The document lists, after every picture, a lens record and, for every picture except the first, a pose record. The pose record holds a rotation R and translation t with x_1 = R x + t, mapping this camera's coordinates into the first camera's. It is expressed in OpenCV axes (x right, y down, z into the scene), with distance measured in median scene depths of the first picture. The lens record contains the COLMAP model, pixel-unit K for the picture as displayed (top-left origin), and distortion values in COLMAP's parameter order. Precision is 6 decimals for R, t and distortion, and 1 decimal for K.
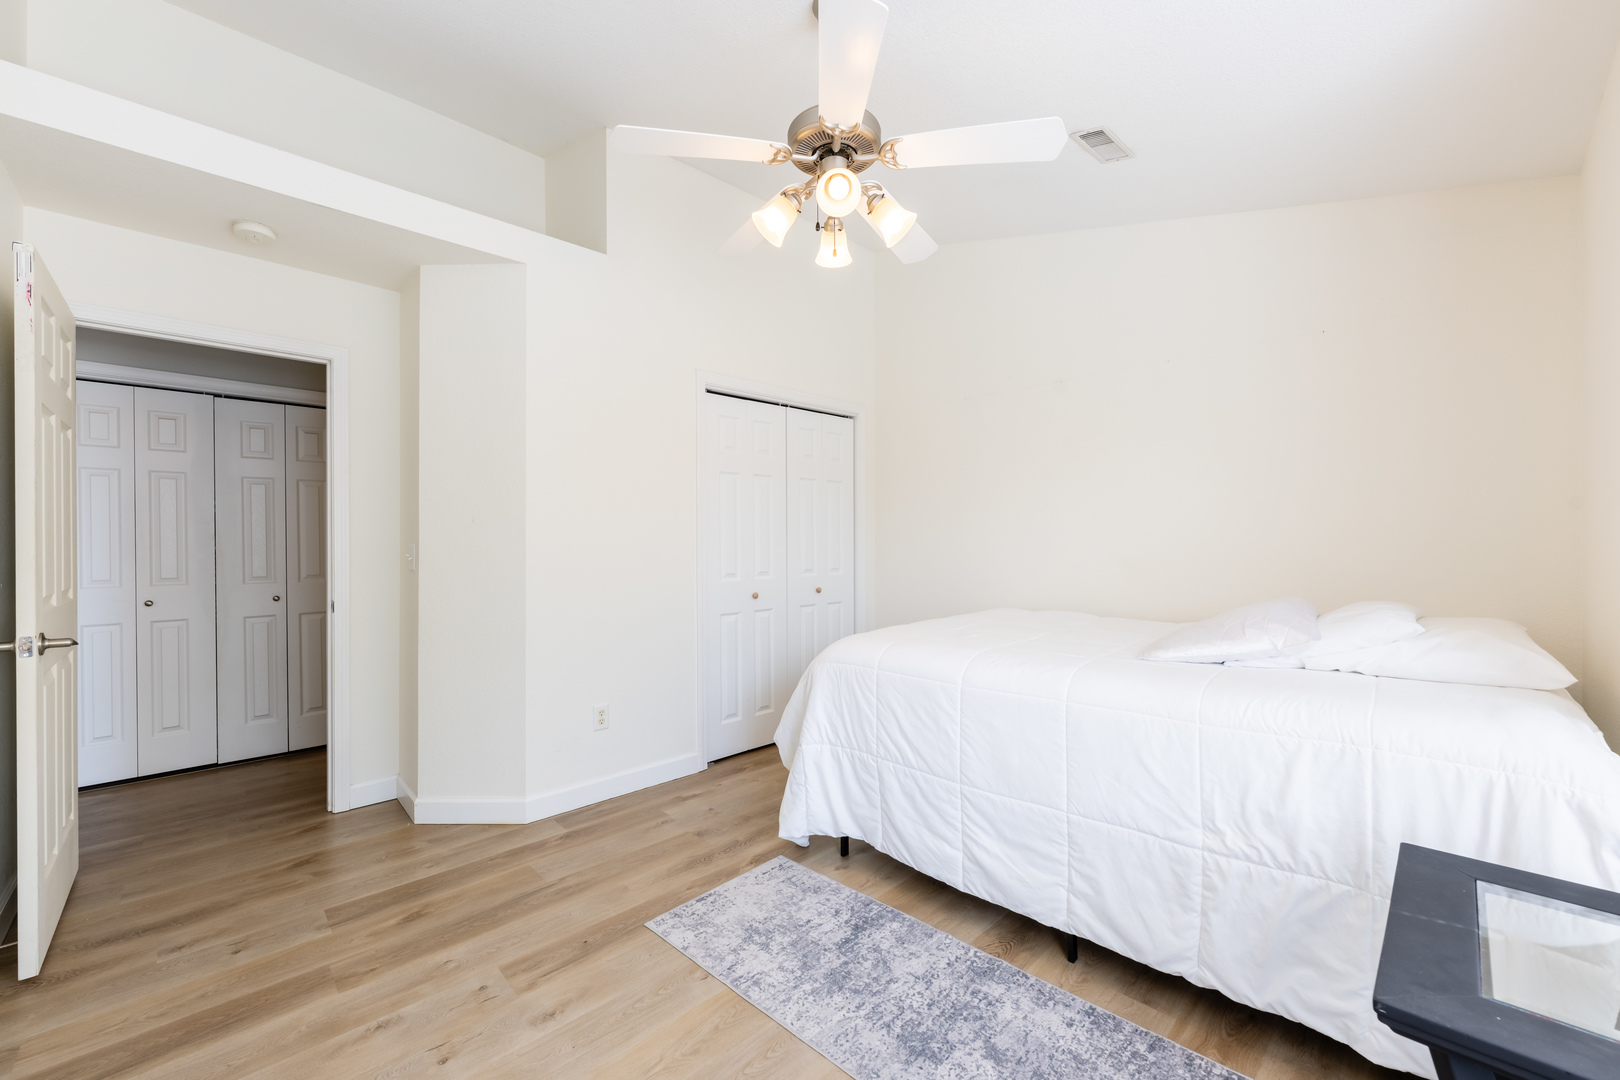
lens RADIAL K [[642.8, 0, 803.8], [0, 642.8, 545.5], [0, 0, 1]] dist [-0.001659, 0.000842]
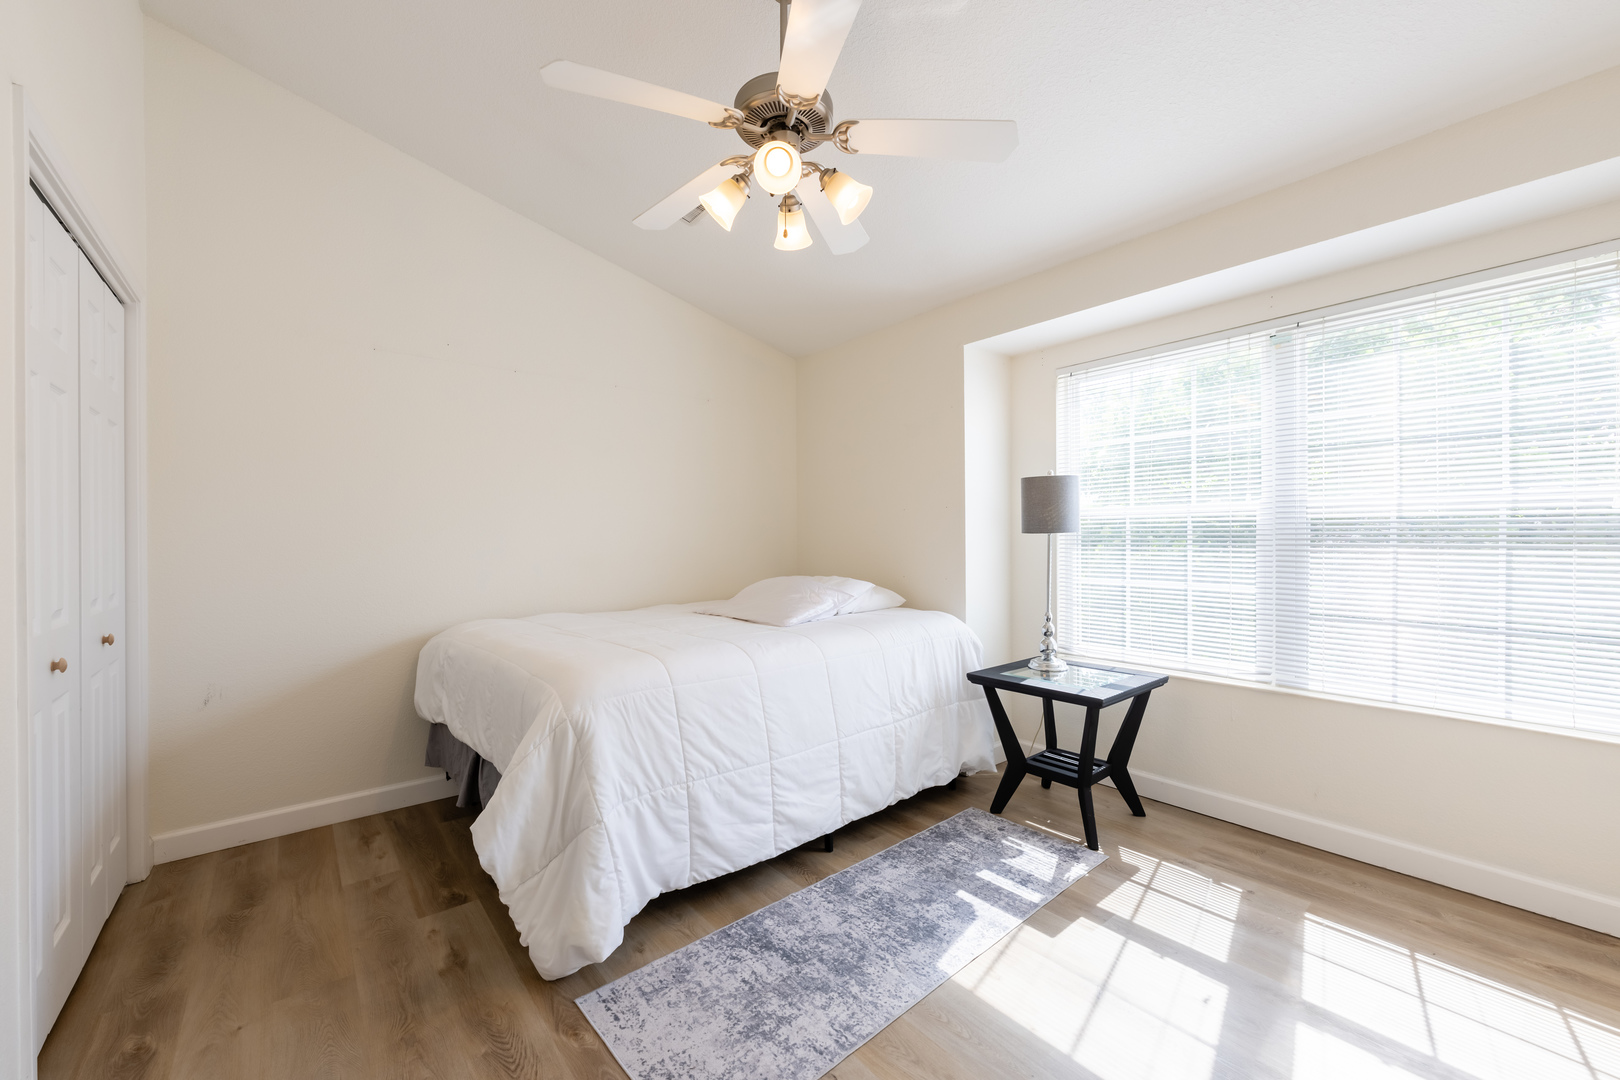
lens RADIAL K [[642.8, 0, 804.6], [0, 642.8, 537.6], [0, 0, 1]] dist [-0.001659, 0.000842]
pose [[0.079527, 0.012122, 0.996759, -0.903547], [0.008083, 0.999885, -0.012805, 0.003013], [-0.996800, 0.009076, 0.079420, 0.900016]]
